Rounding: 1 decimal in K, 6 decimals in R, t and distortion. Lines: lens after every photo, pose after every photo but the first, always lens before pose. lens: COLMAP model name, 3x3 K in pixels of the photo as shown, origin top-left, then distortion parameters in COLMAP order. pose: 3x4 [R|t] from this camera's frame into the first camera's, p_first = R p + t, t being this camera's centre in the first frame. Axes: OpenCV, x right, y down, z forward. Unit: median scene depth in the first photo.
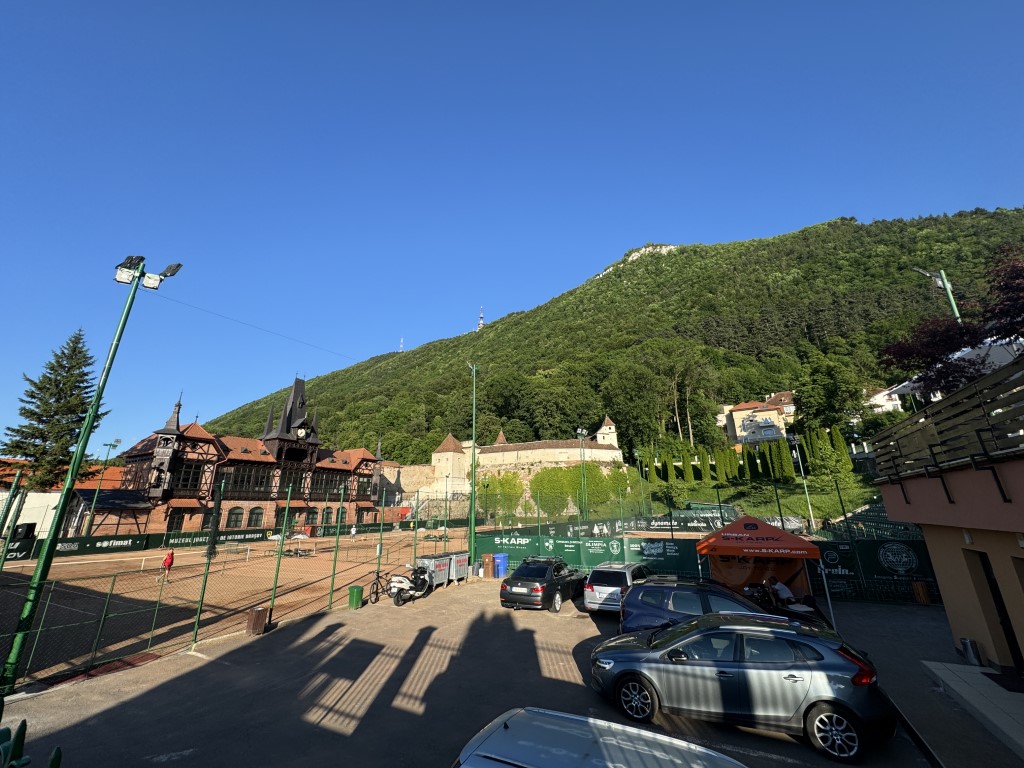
lens RADIAL K [[407.0, 0, 512.0], [0, 407.0, 384.0], [0, 0, 1]] dist [-0.001339, -0.000222]
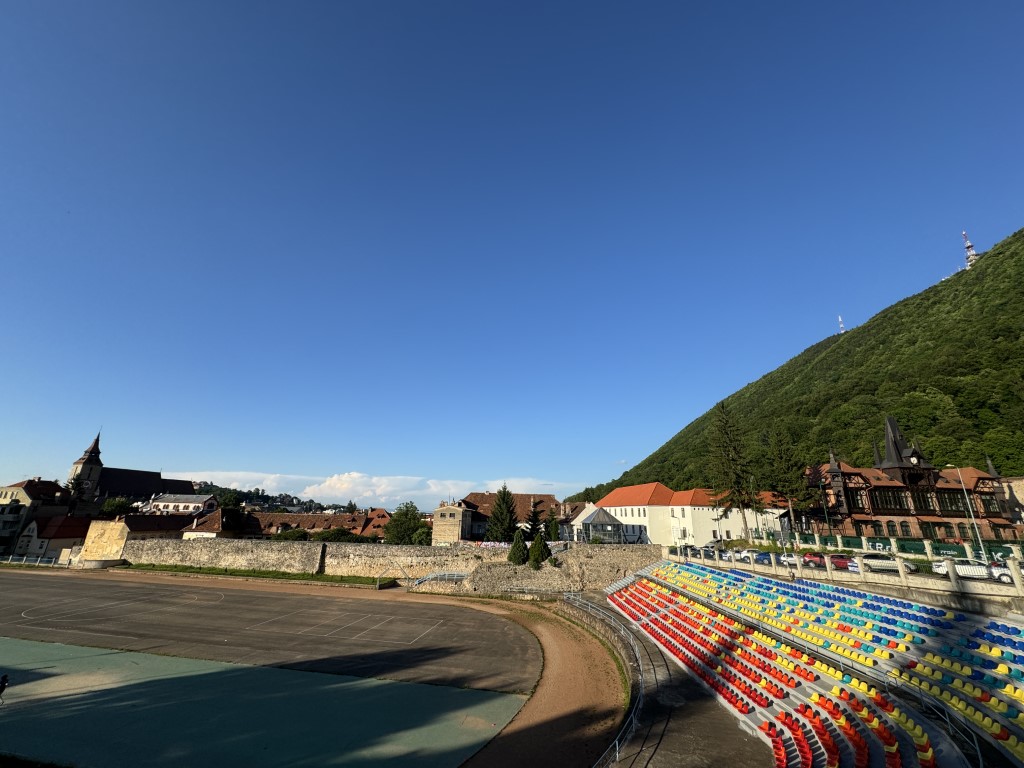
lens RADIAL K [[407.0, 0, 512.0], [0, 407.0, 384.0], [0, 0, 1]] dist [-0.001339, -0.000222]
pose [[0.555882, -0.228205, -0.799323, -0.078282], [0.212925, 0.968588, -0.128453, -0.098534], [0.803529, -0.098792, 0.587011, -0.322657]]
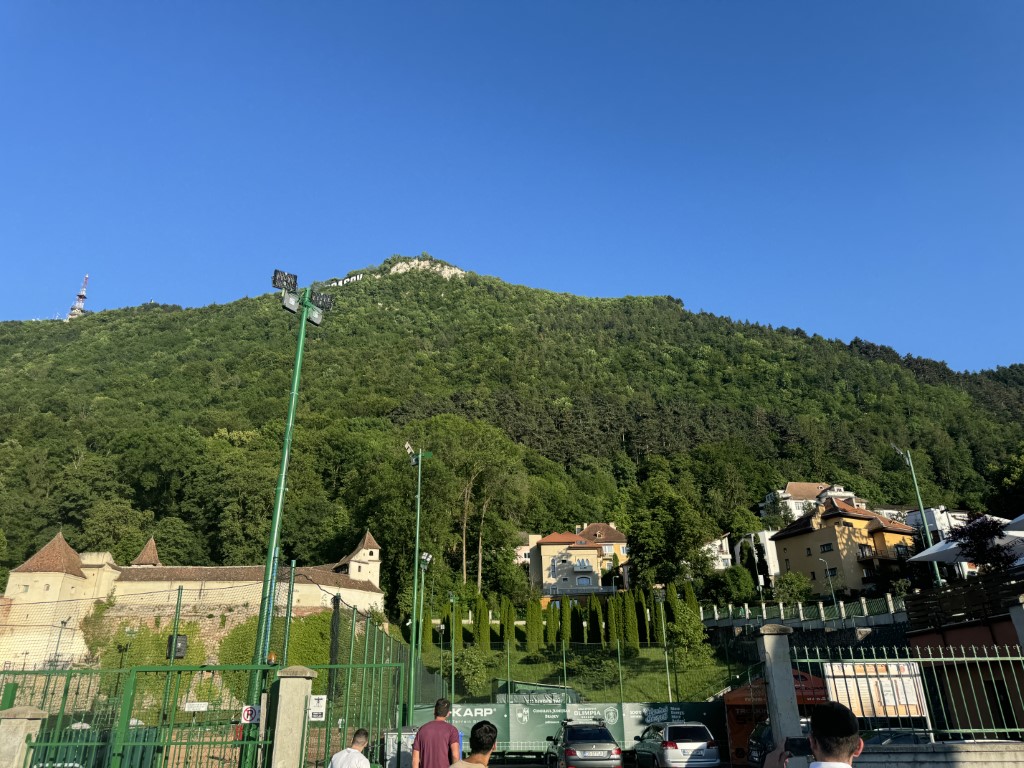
lens RADIAL K [[714.1, 0, 504.8], [0, 714.1, 376.8], [0, 0, 1]] dist [0.114675, -0.162543]
pose [[0.865853, 0.208776, 0.454655, -0.104083], [-0.148215, 0.975015, -0.165462, 0.002430], [-0.477840, 0.075879, 0.875164, -0.030086]]
